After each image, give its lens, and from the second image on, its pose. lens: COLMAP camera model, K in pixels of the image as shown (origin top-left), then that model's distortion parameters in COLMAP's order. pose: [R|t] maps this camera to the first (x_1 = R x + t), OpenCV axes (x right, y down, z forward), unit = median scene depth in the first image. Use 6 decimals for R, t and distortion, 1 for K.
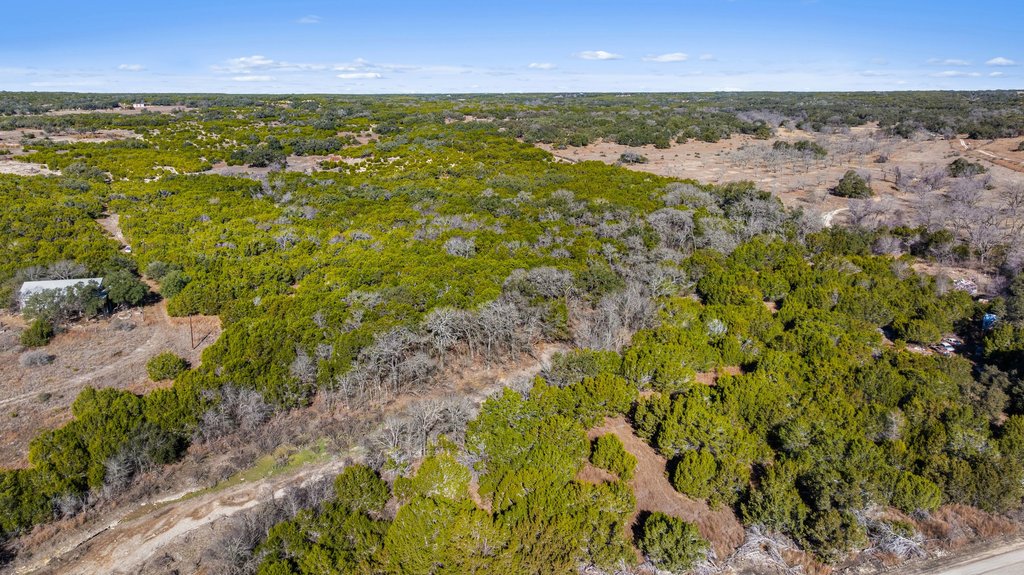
lens RADIAL K [[752.4, 0, 498.4], [0, 752.4, 286.9], [0, 0, 1]] dist [-0.020999, 0.003564]
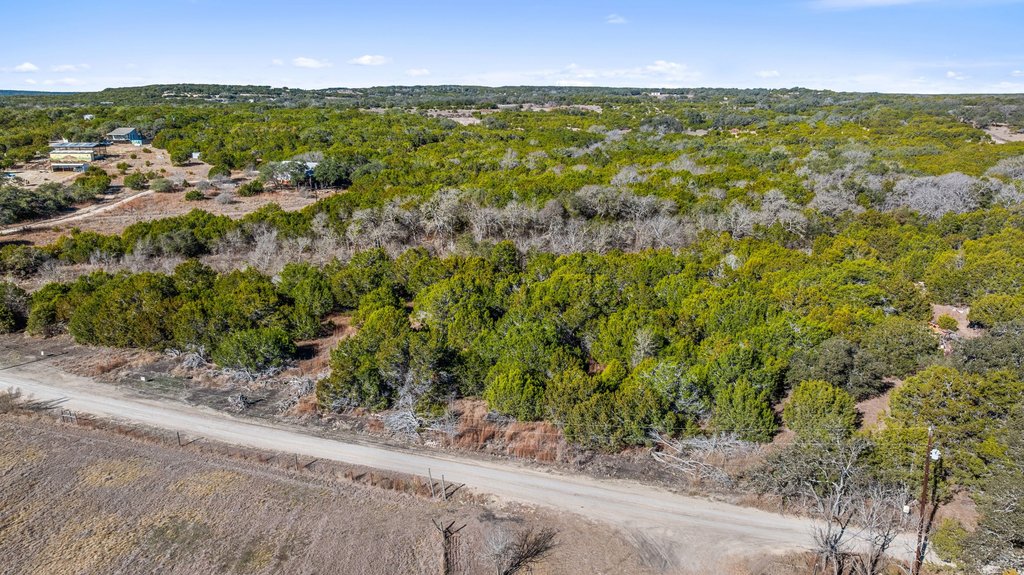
lens RADIAL K [[750.3, 0, 517.9], [0, 750.3, 289.3], [0, 0, 1]] dist [-0.059026, 0.074594]
pose [[0.750075, 0.170790, -0.638919, 0.594661], [-0.175197, 0.982879, 0.057058, 0.069280], [0.637725, 0.069139, 0.767155, 0.226266]]
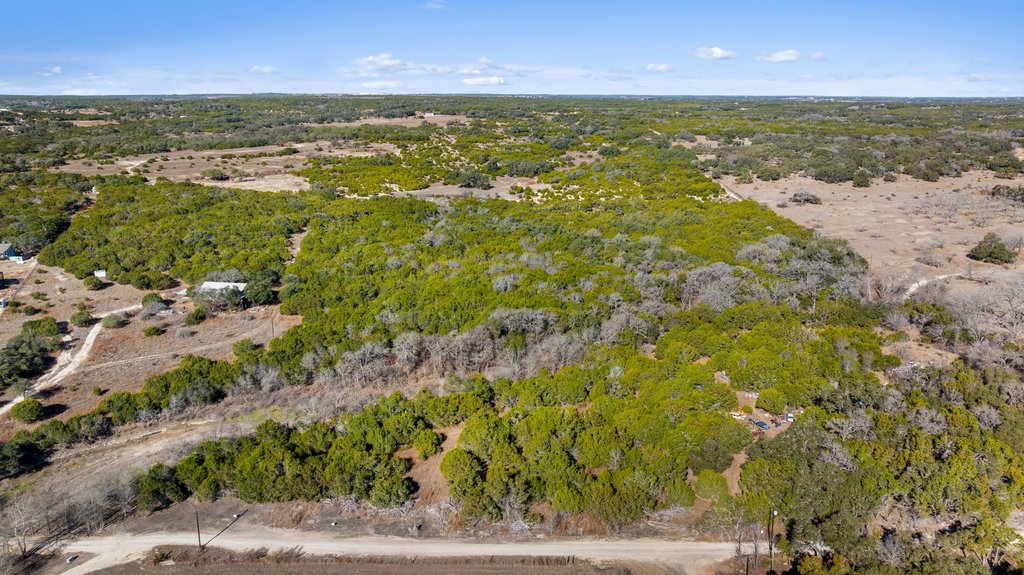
lens RADIAL K [[770.4, 0, 527.2], [0, 770.4, 287.5], [0, 0, 1]] dist [-0.025049, -0.004247]
pose [[0.927915, 0.104017, -0.357986, 0.564554], [-0.102138, 0.994476, 0.024212, -0.100464], [0.358526, 0.014097, 0.933413, -0.265275]]
